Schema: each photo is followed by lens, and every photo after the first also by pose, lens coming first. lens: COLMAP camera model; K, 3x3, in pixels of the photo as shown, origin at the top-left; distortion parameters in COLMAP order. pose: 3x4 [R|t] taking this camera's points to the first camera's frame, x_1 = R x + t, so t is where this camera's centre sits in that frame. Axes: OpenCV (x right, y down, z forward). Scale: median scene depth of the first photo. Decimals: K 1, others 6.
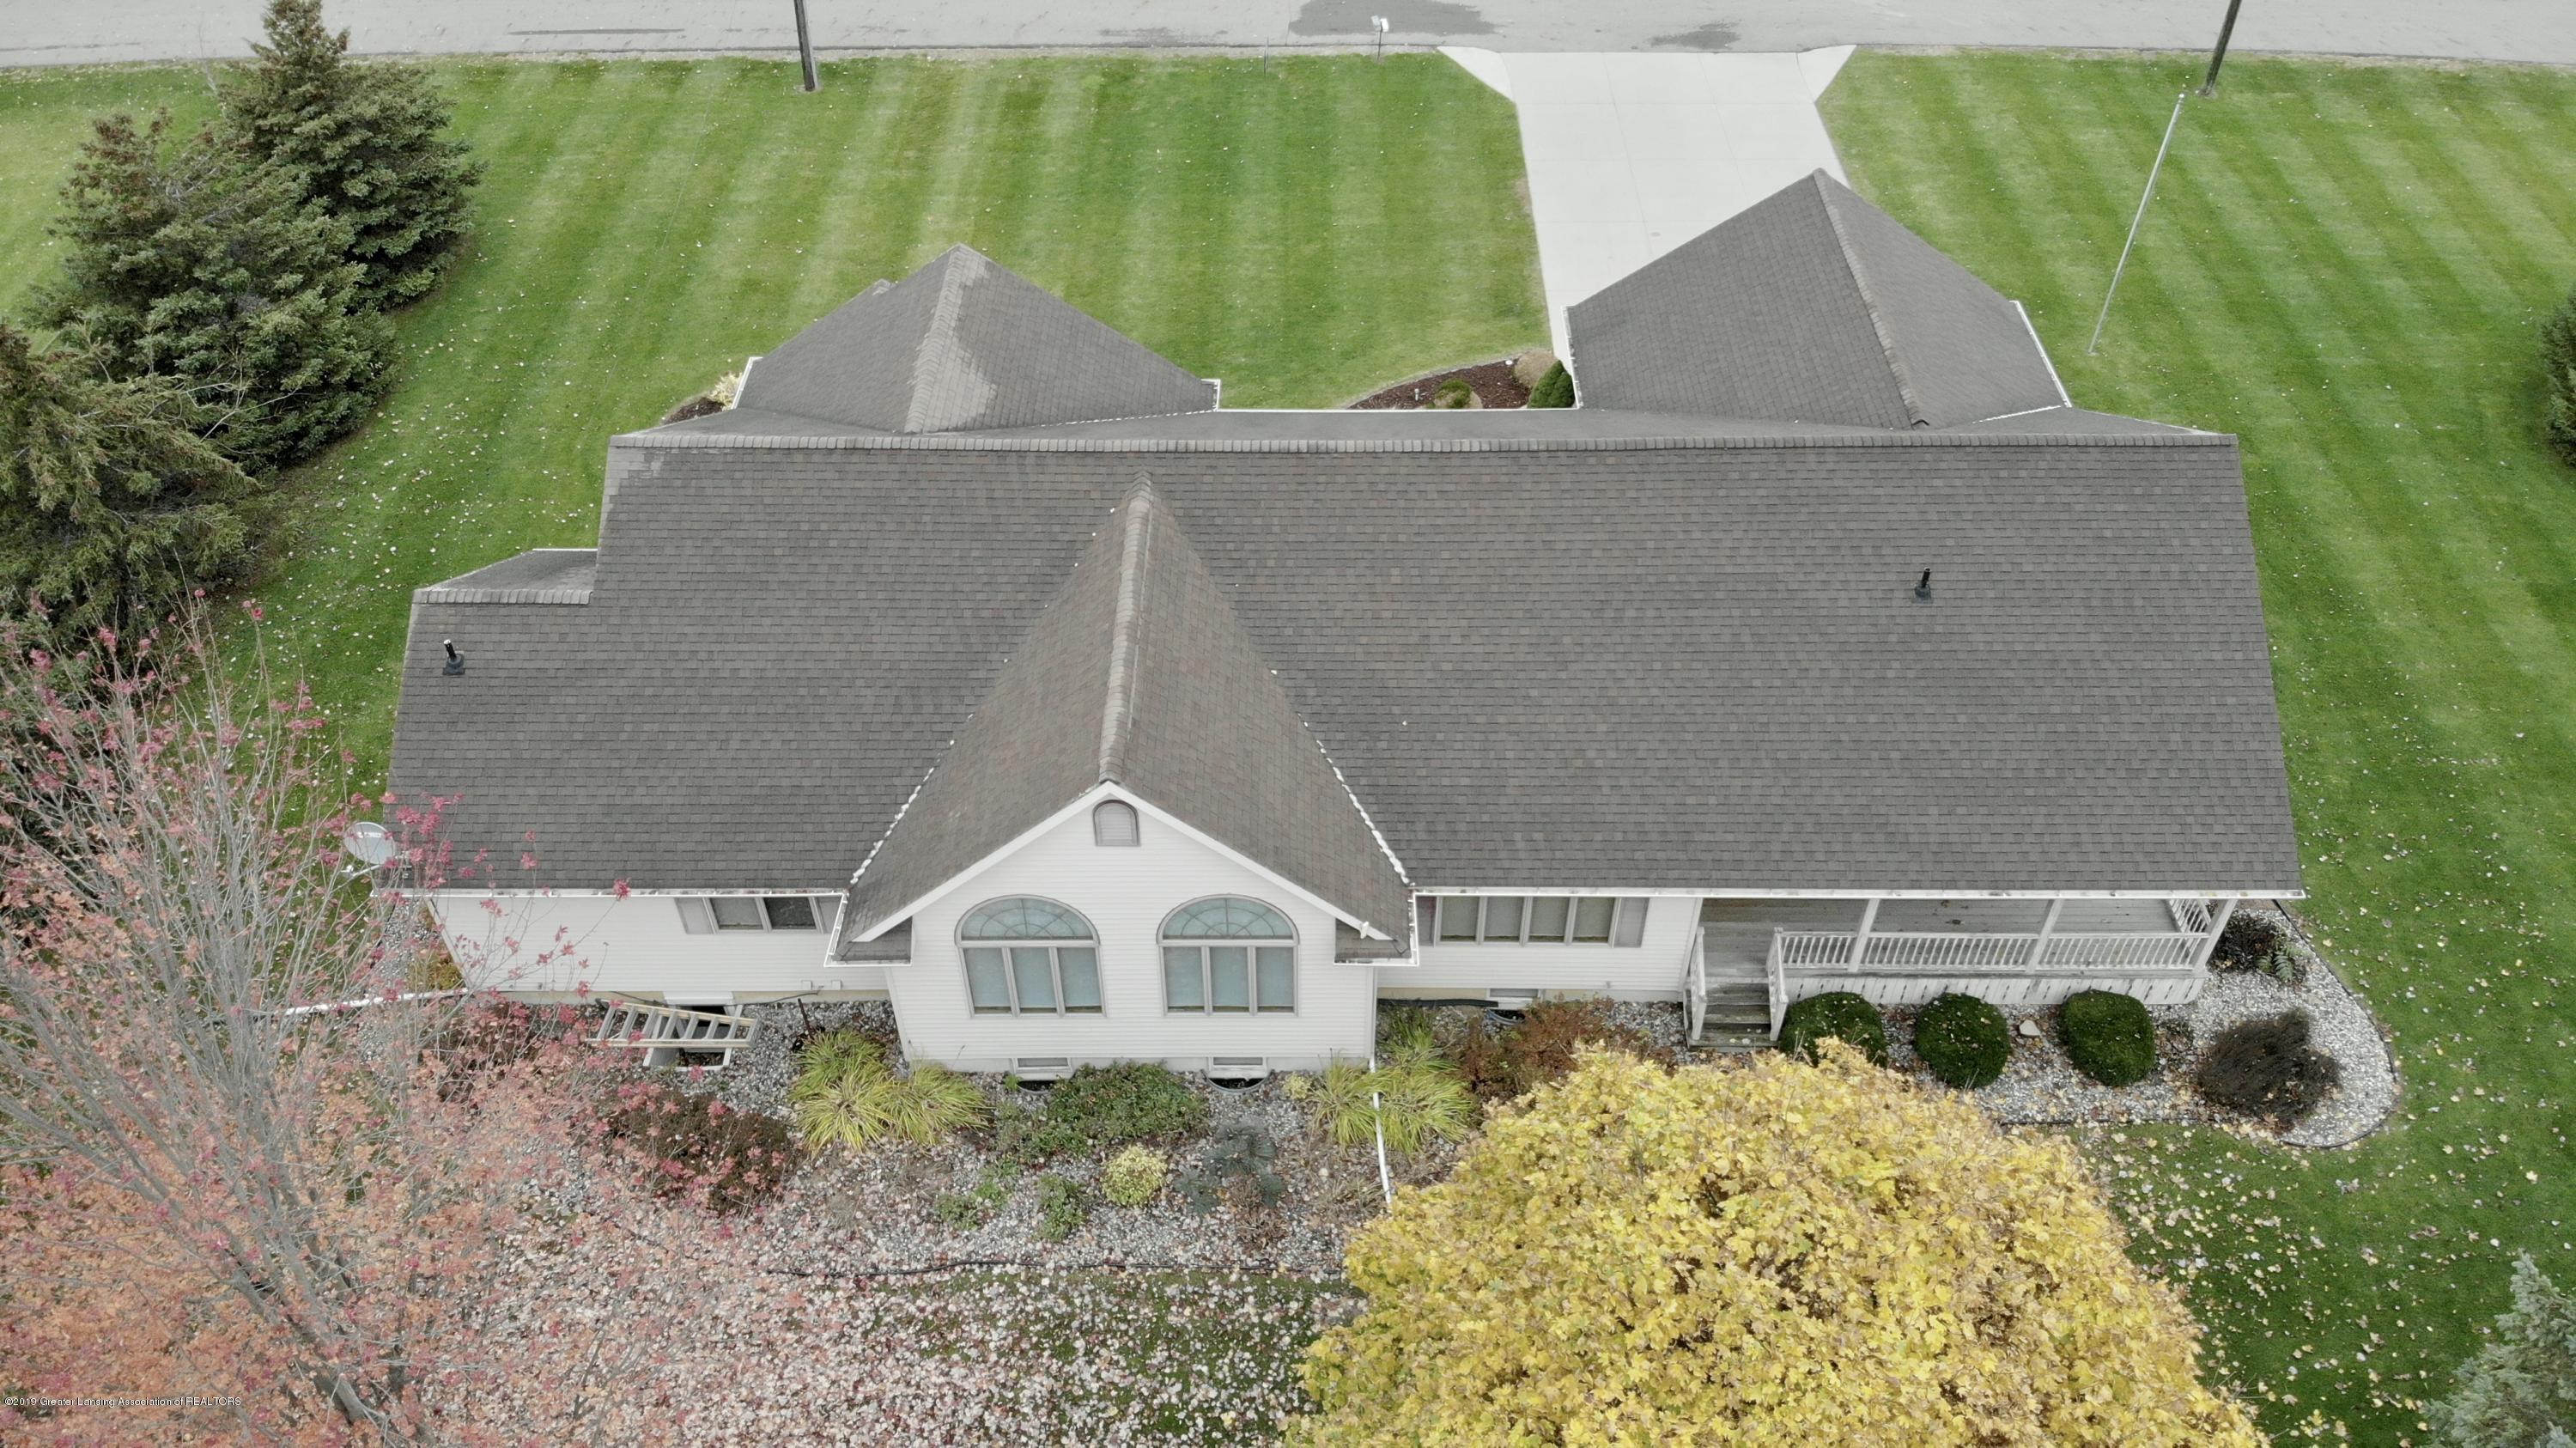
lens RADIAL K [[1899.7, 0, 1270.8], [0, 1899.7, 732.0], [0, 0, 1]] dist [0.037886, -0.162092]
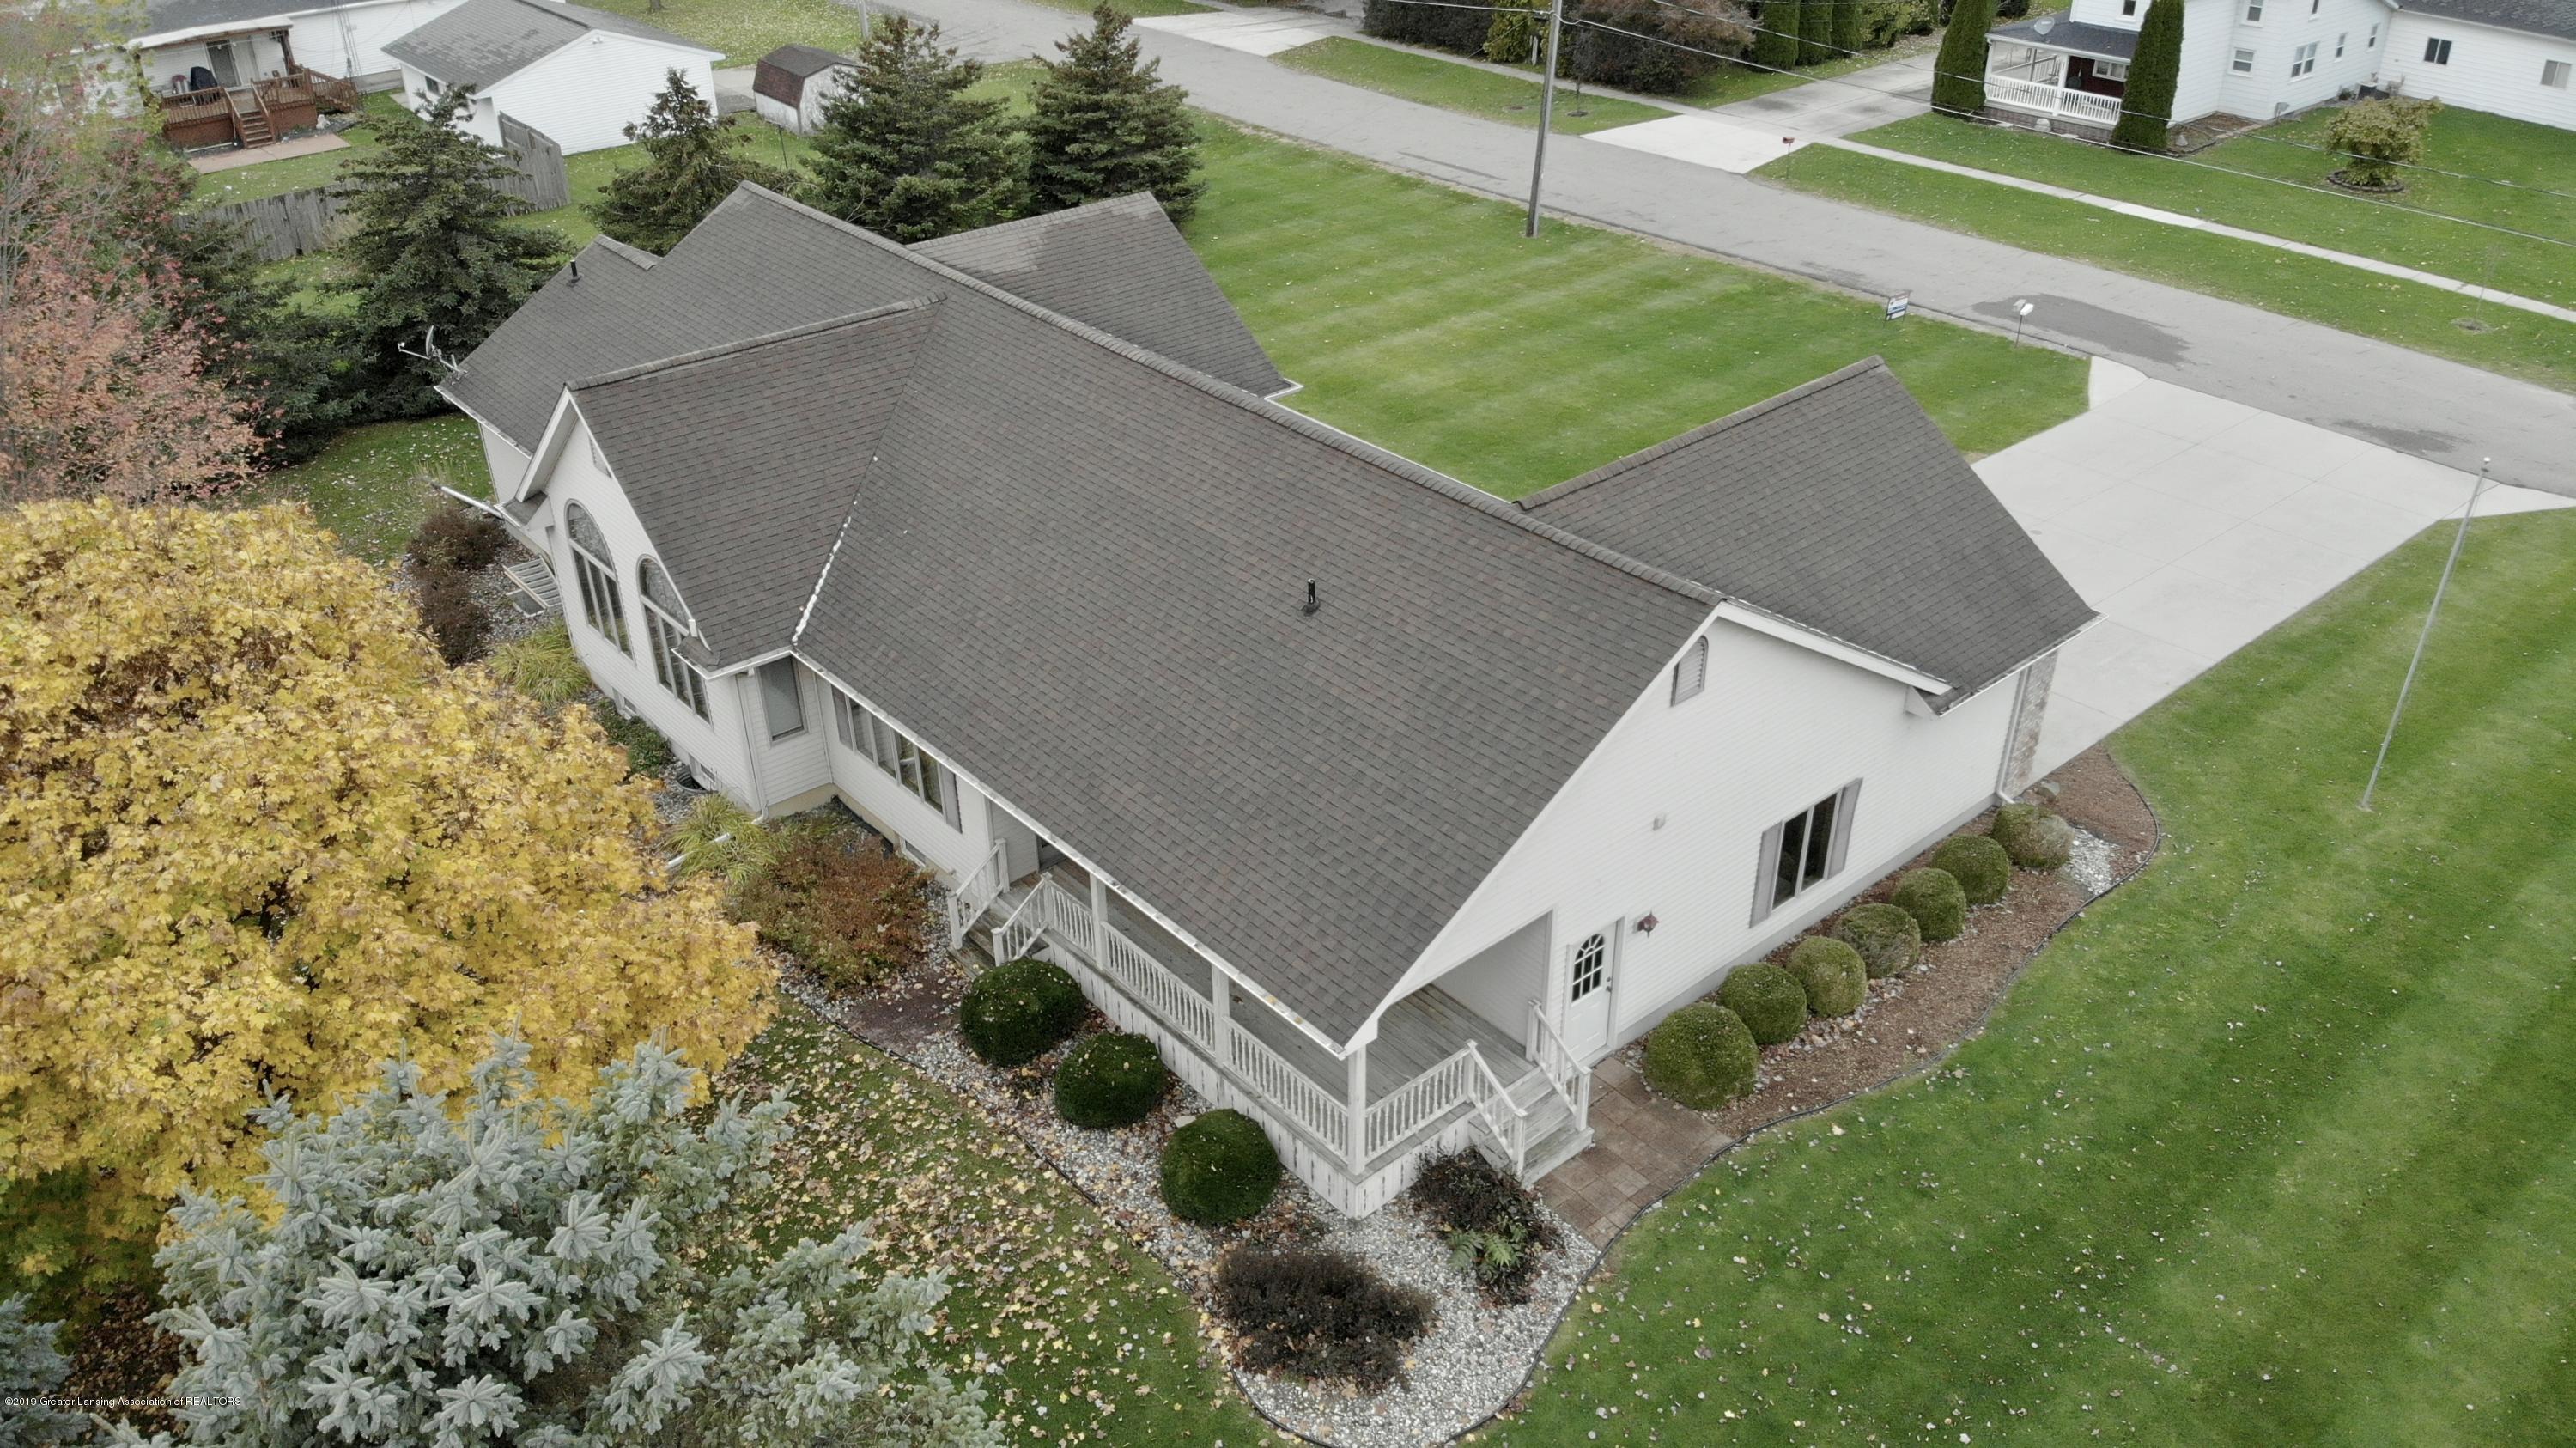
lens RADIAL K [[1876.2, 0, 1301.7], [0, 1876.2, 732.3], [0, 0, 1]] dist [0.111892, -0.246348]
pose [[0.669628, 0.392927, -0.630243, 0.905463], [-0.515284, 0.856917, -0.013237, -0.009411], [0.534865, 0.333617, 0.776285, 0.321973]]
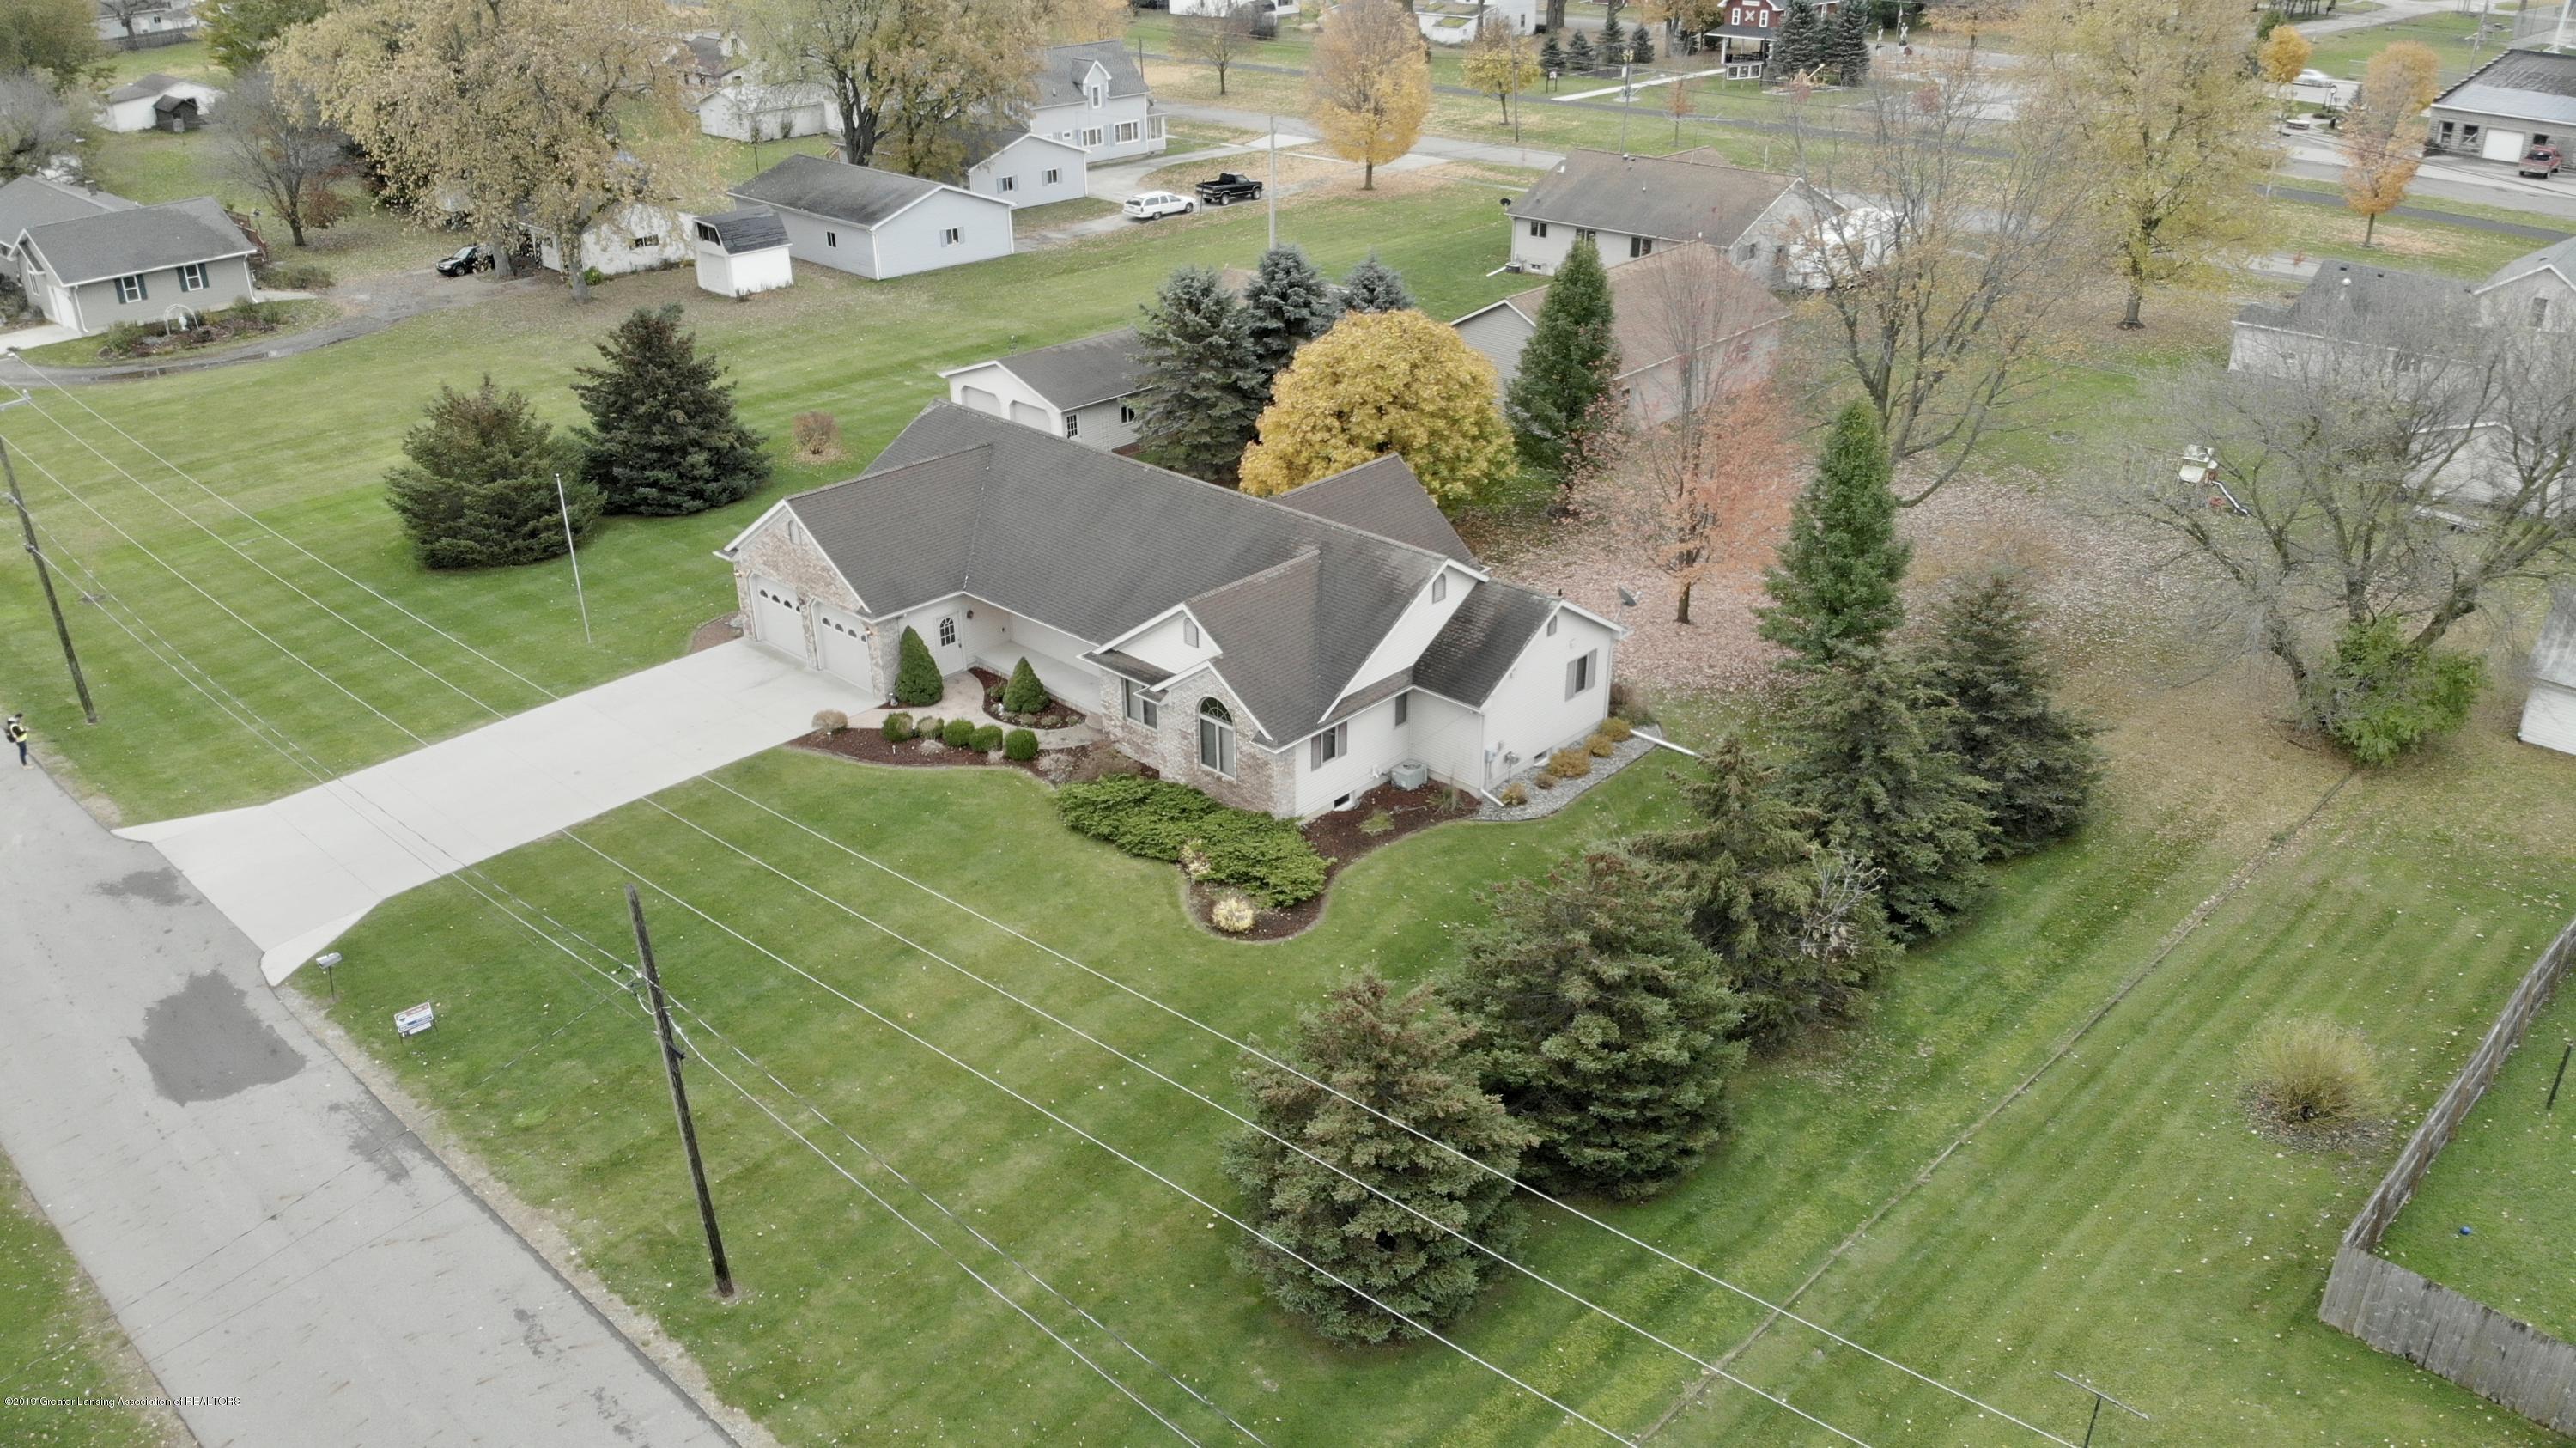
lens RADIAL K [[1876.2, 0, 1301.7], [0, 1876.2, 732.3], [0, 0, 1]] dist [0.111892, -0.246348]
pose [[-0.743833, -0.277803, 0.607897, -1.474962], [0.474080, 0.421823, 0.772861, -1.659703], [-0.471128, 0.863071, -0.182065, 1.604550]]
